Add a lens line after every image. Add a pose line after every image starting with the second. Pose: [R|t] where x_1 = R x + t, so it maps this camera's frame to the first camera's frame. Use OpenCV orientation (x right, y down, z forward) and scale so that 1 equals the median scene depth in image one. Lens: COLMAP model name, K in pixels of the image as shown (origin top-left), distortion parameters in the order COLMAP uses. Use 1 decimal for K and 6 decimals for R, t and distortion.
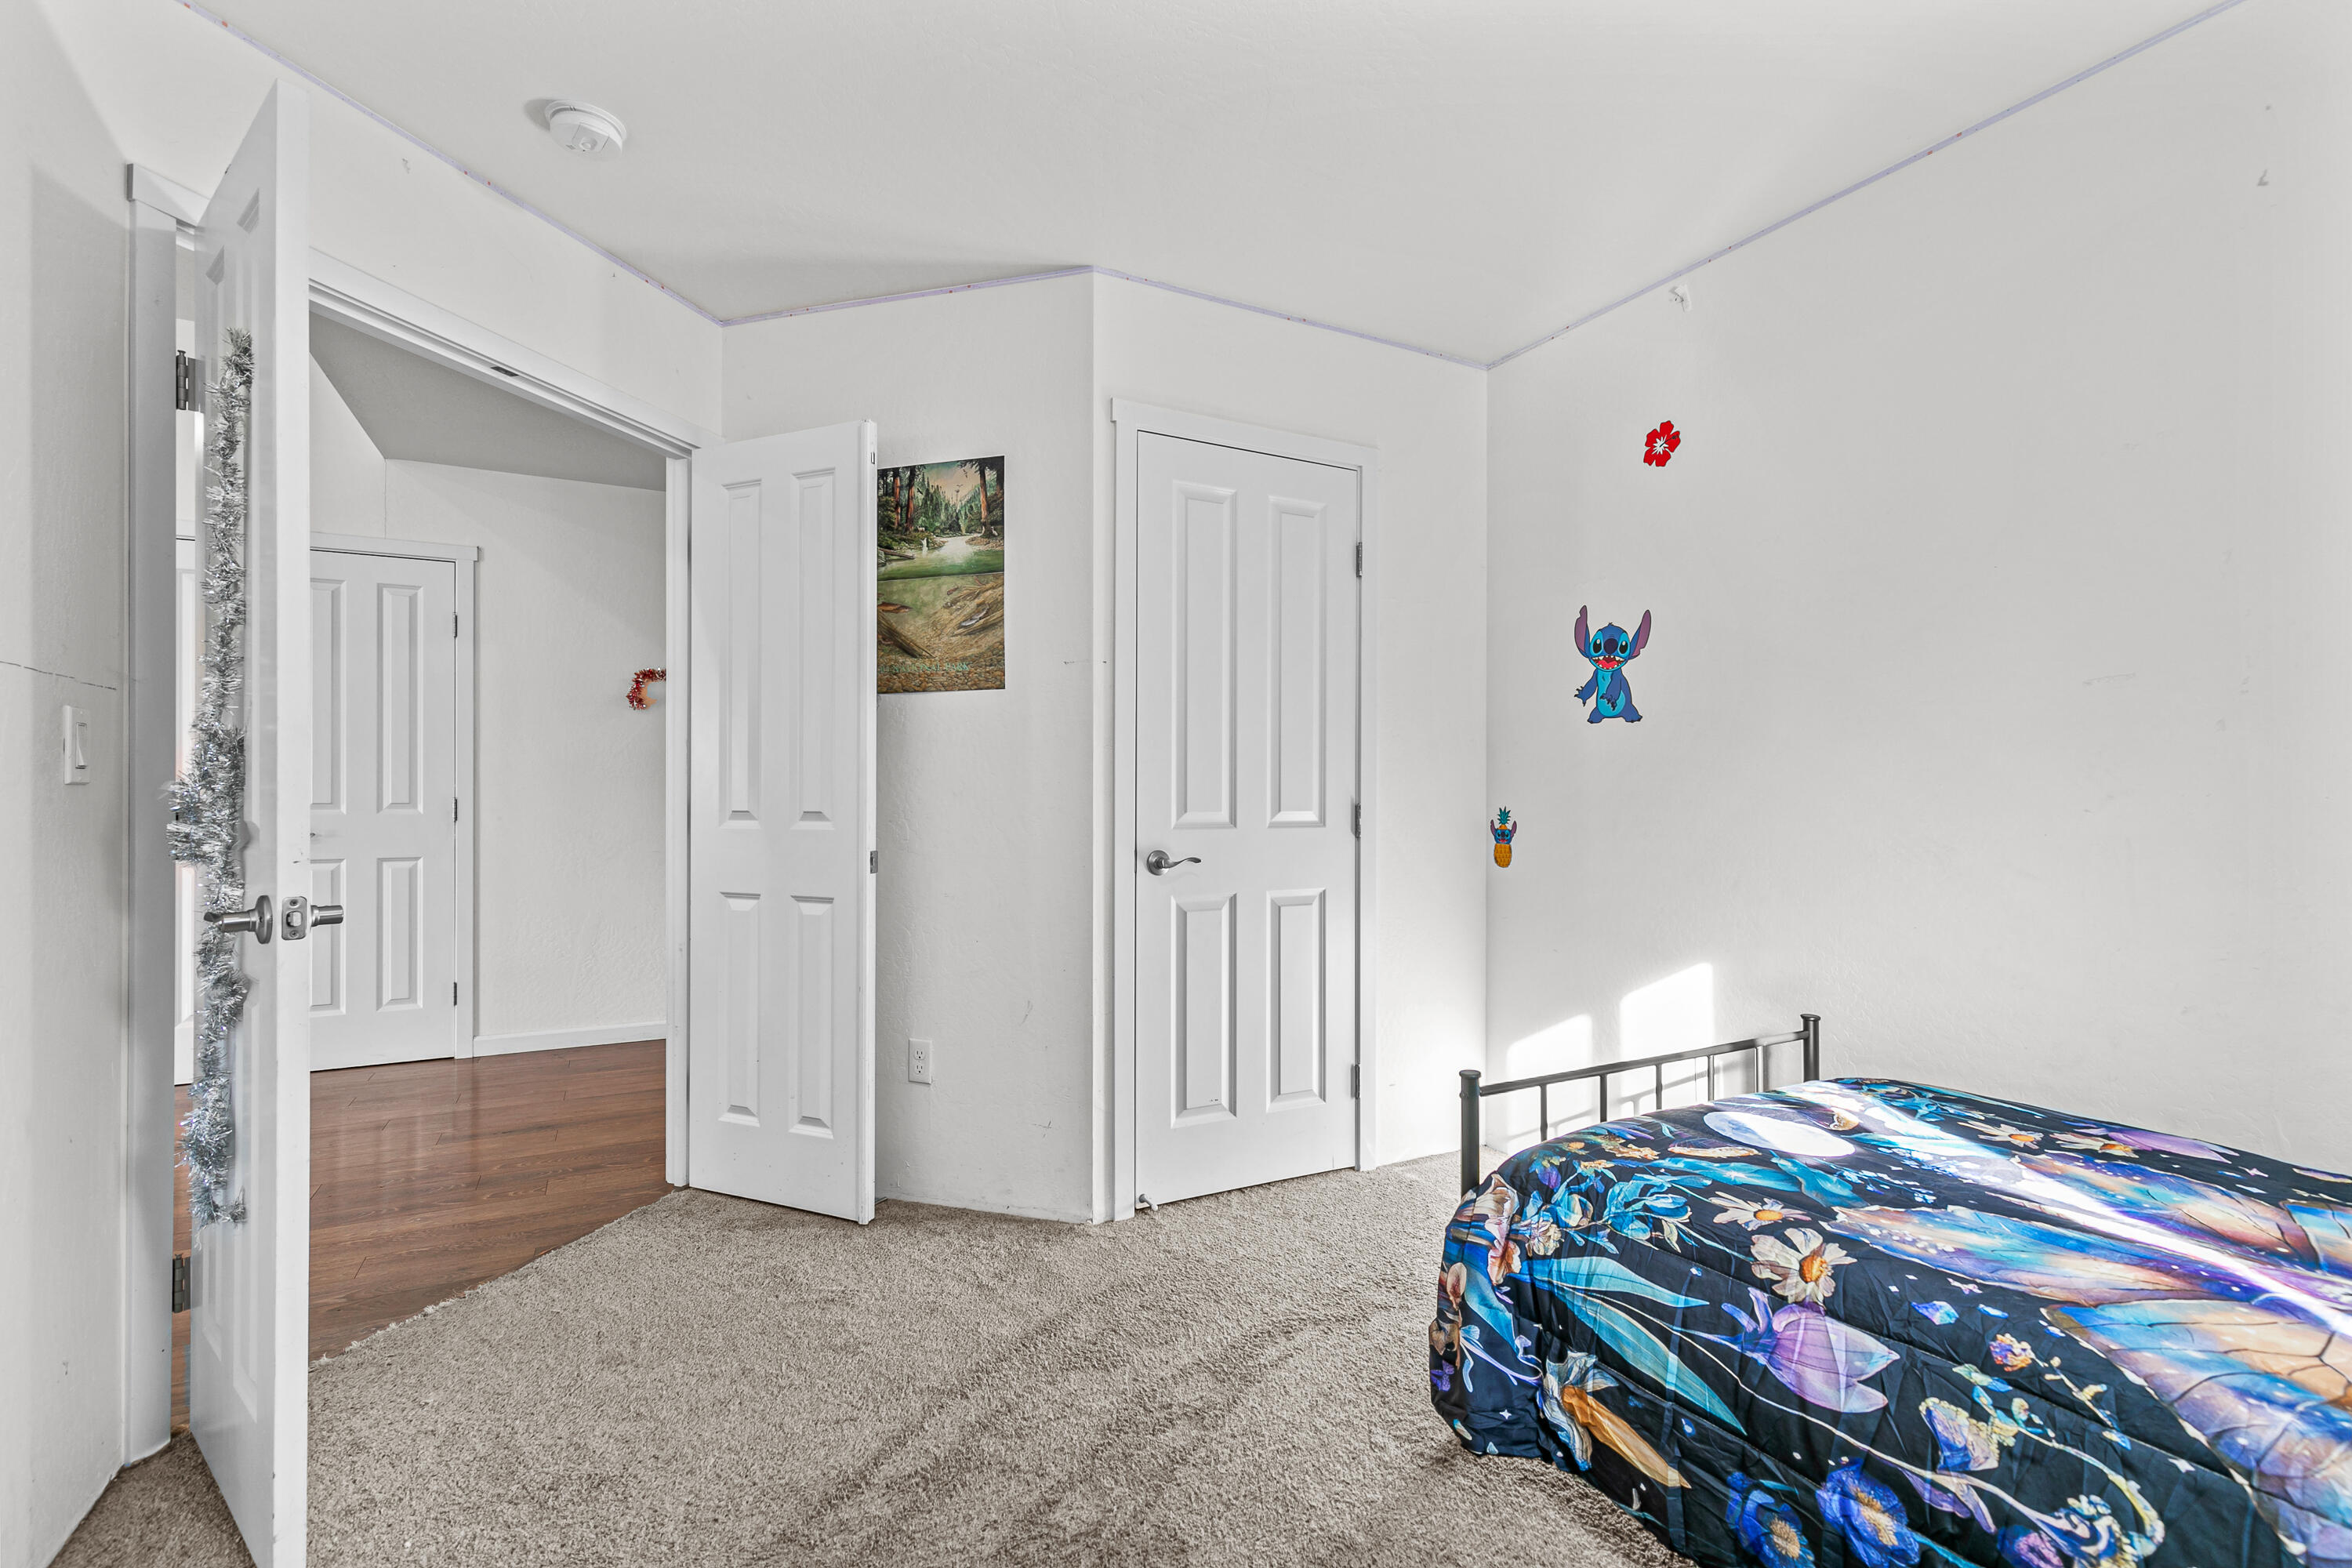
lens RADIAL K [[1081.5, 0, 1181.3], [0, 1081.5, 790.2], [0, 0, 1]] dist [0.014176, -0.002566]
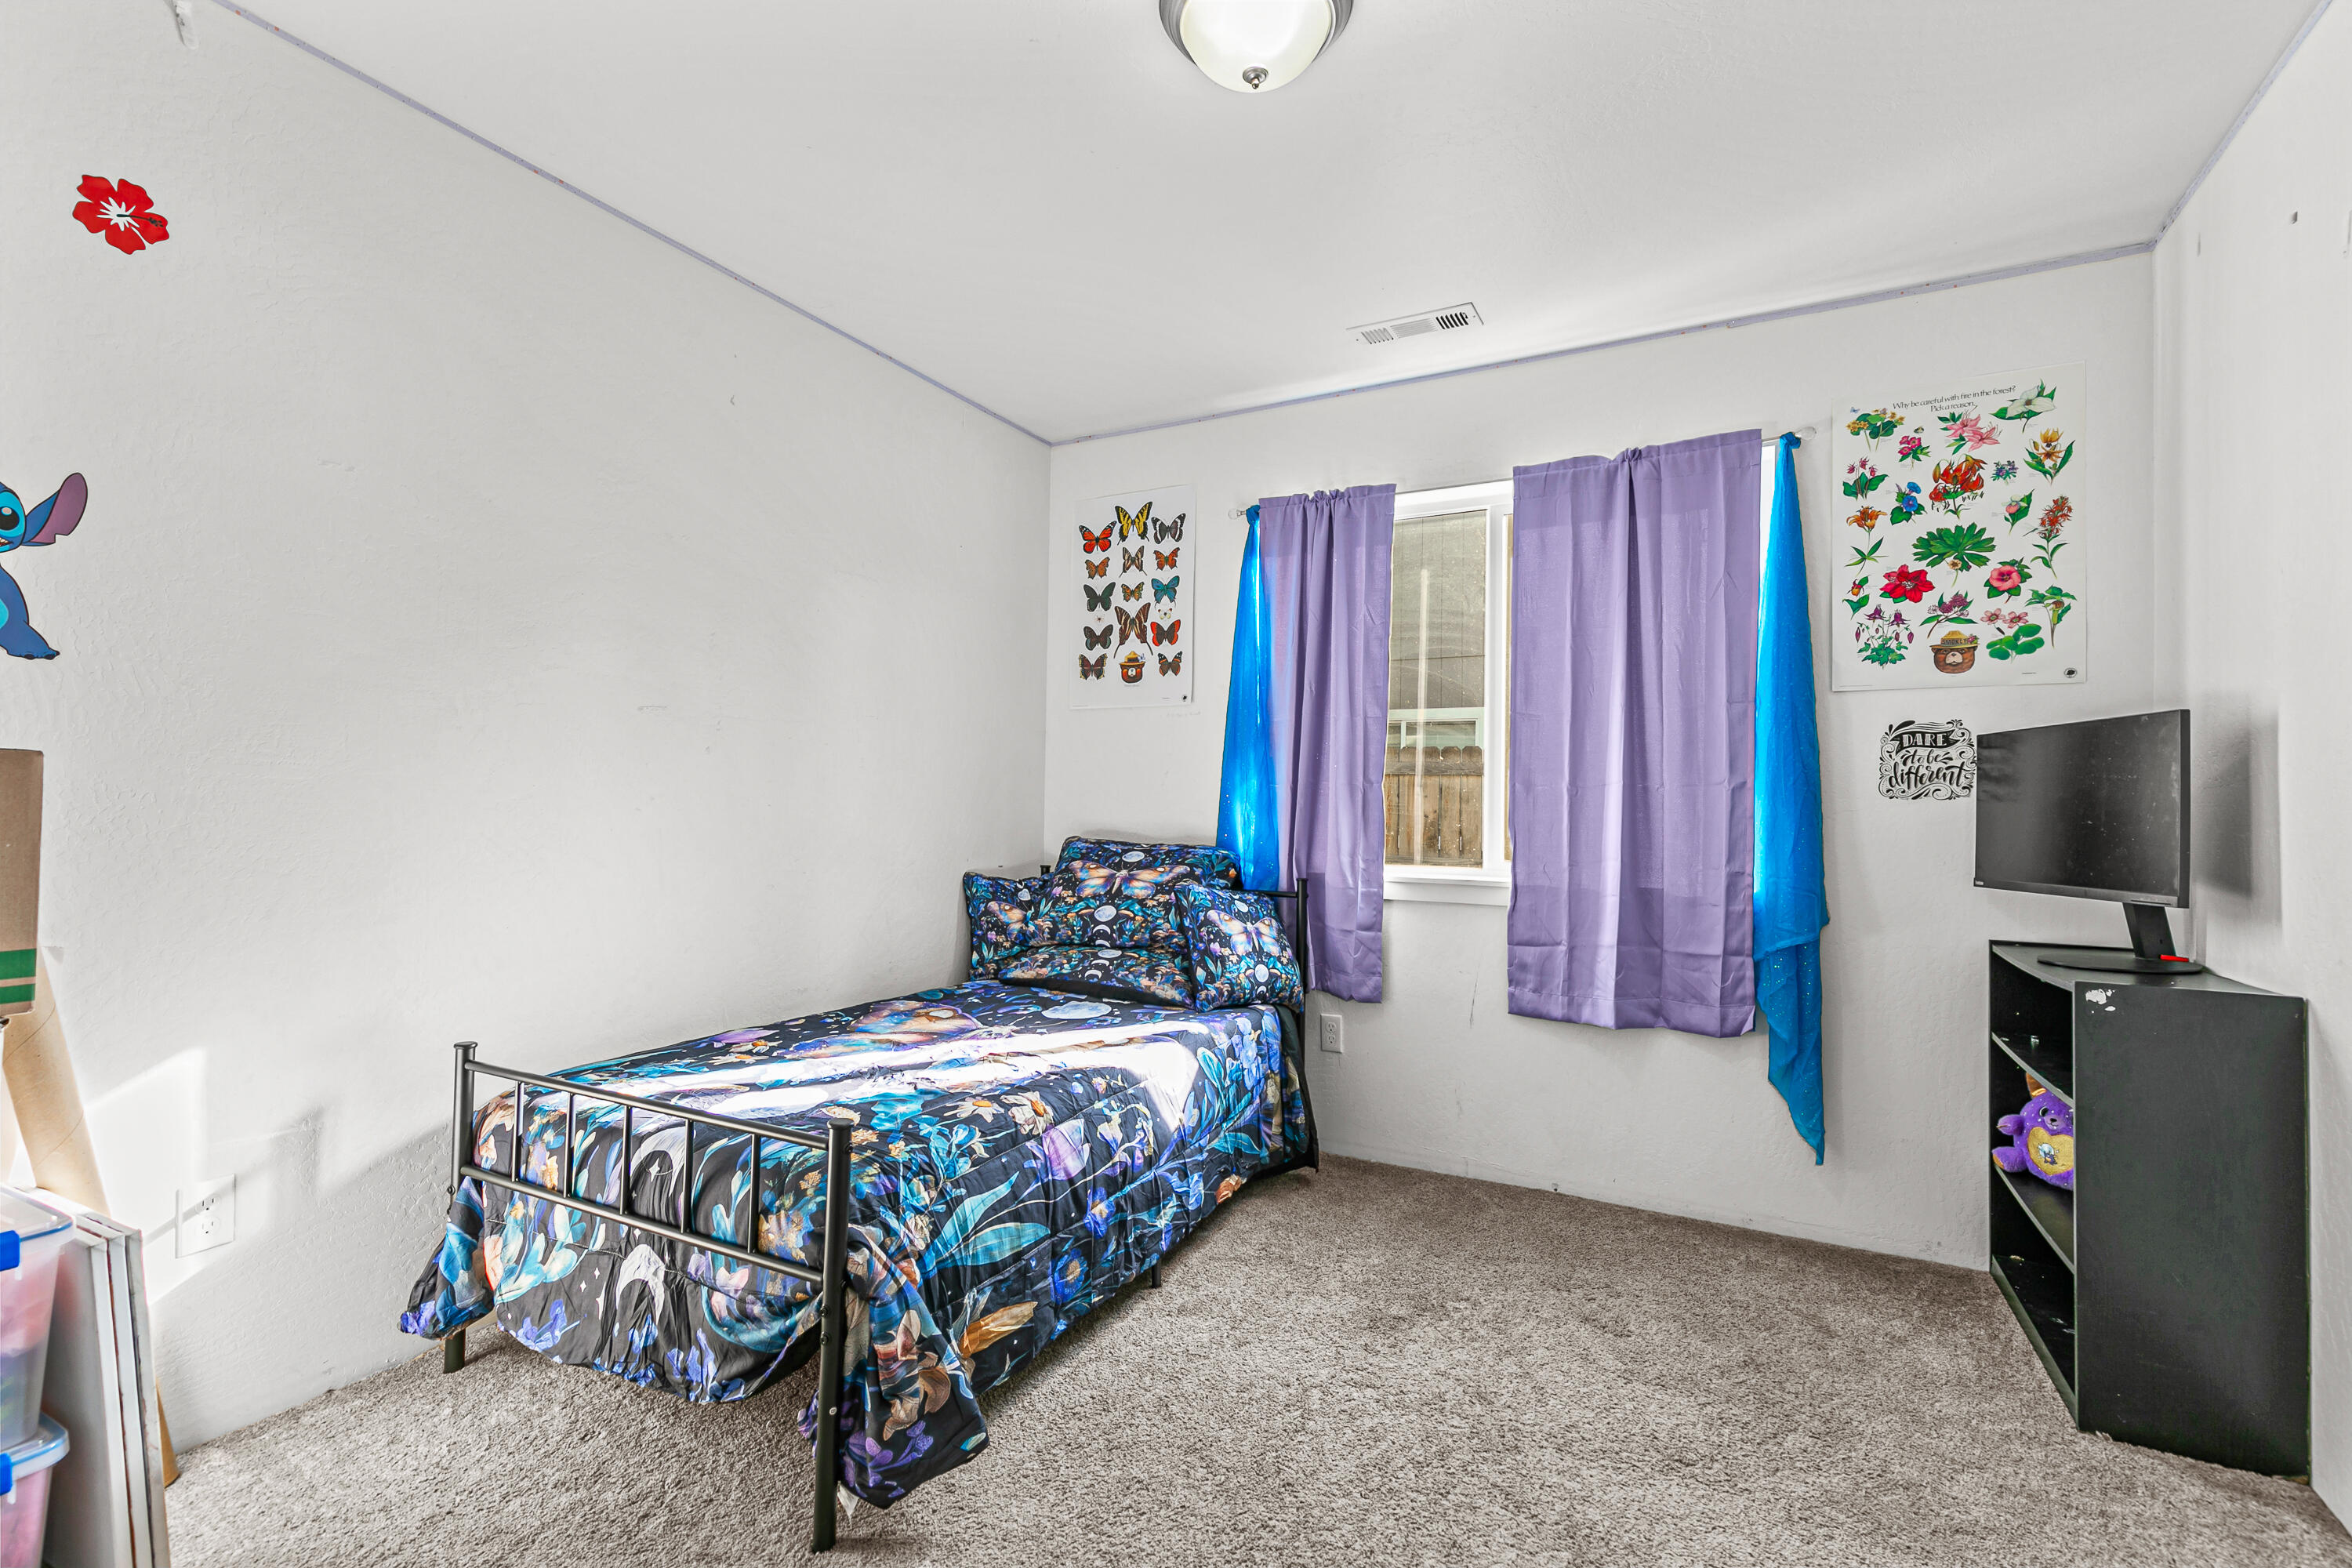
lens RADIAL K [[1081.5, 0, 1177.9], [0, 1081.5, 786.1], [0, 0, 1]] dist [0.014176, -0.002566]
pose [[-0.570286, 0.006280, 0.821423, -0.704168], [-0.019299, 0.999592, -0.021041, 0.007095], [-0.821220, -0.027852, -0.569932, 1.506535]]
